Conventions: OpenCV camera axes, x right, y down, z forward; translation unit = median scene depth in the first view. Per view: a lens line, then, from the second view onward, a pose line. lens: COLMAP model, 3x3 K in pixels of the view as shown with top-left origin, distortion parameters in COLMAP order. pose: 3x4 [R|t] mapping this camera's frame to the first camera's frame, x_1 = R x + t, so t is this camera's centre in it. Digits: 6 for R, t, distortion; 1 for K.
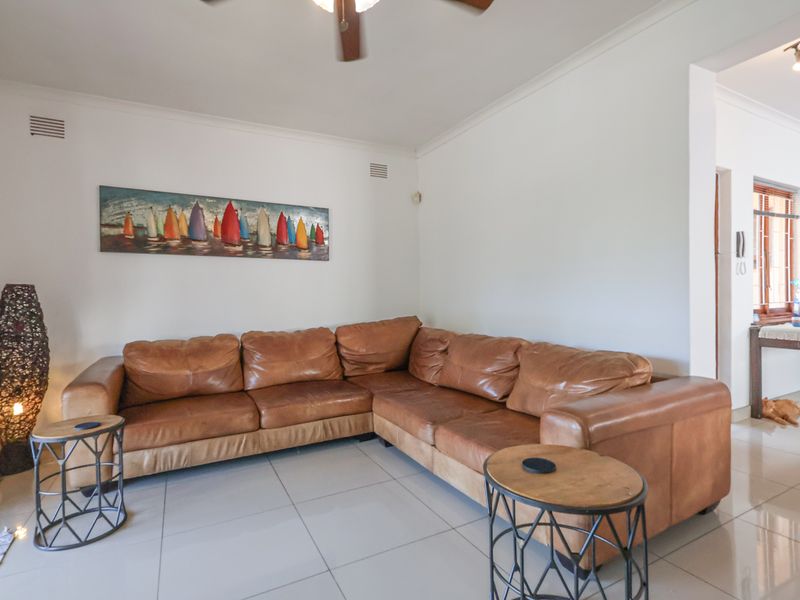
lens RADIAL K [[418.1, 0, 400.7], [0, 418.1, 300.2], [0, 0, 1]] dist [-0.001263, 0.000766]
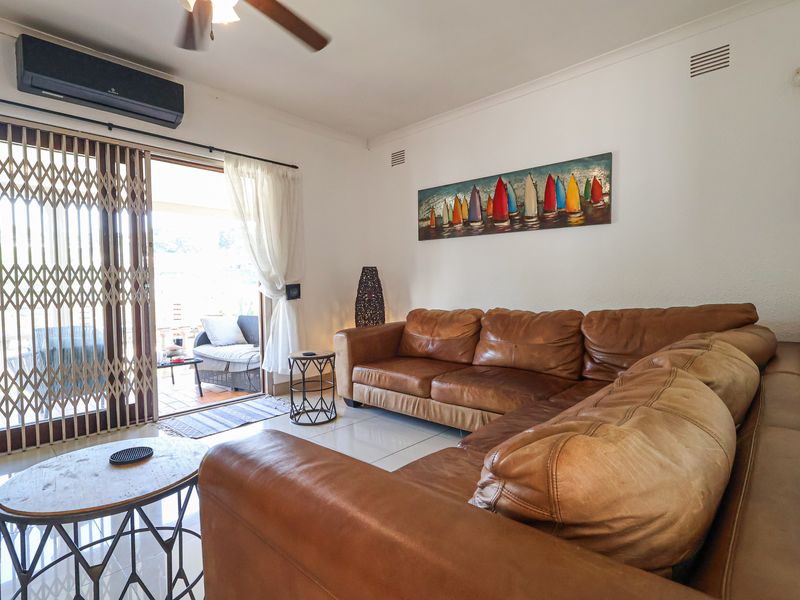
lens RADIAL K [[418.1, 0, 400.7], [0, 418.1, 300.2], [0, 0, 1]] dist [-0.001263, 0.000766]
pose [[0.326843, 0.042971, -0.944101, 0.479736], [-0.004482, 0.999025, 0.043919, 0.014025], [0.945068, -0.010123, 0.326717, 0.459263]]
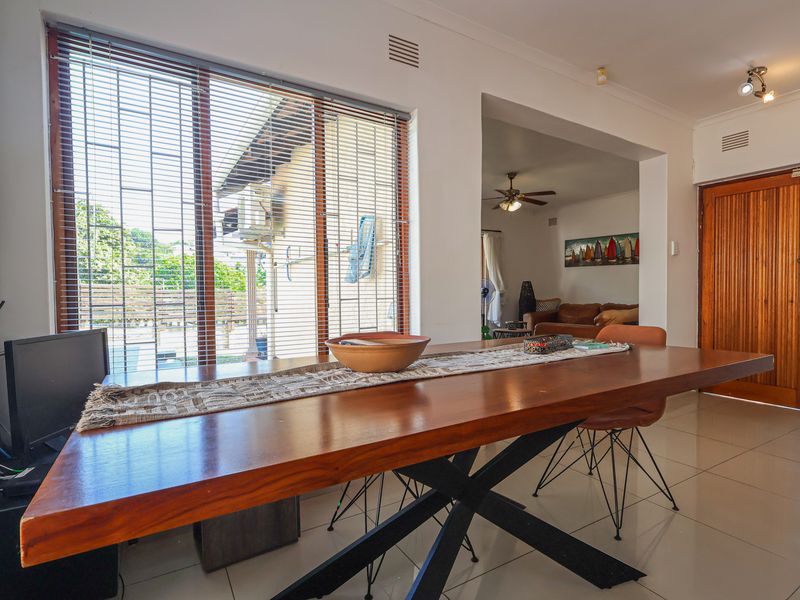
lens RADIAL K [[418.1, 0, 400.7], [0, 418.1, 300.2], [0, 0, 1]] dist [-0.001263, 0.000766]
pose [[0.058372, 0.038552, -0.997550, 1.538877], [-0.008115, 0.999239, 0.038143, -0.006512], [0.998262, 0.005868, 0.058641, -0.103115]]
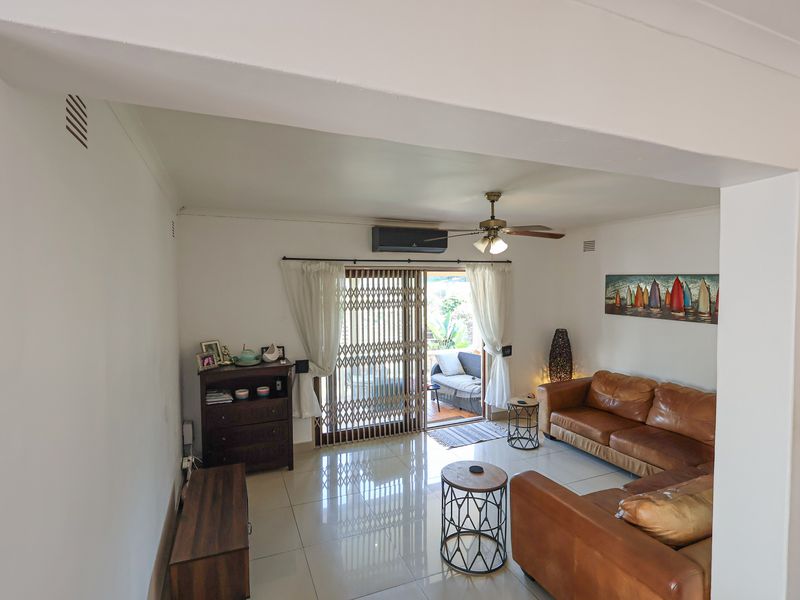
lens RADIAL K [[418.1, 0, 400.7], [0, 418.1, 300.2], [0, 0, 1]] dist [-0.001263, 0.000766]
pose [[-0.086314, 0.058579, -0.994544, 0.945480], [-0.006981, 0.998210, 0.059401, -0.240808], [0.996244, 0.012070, -0.085750, 0.285113]]
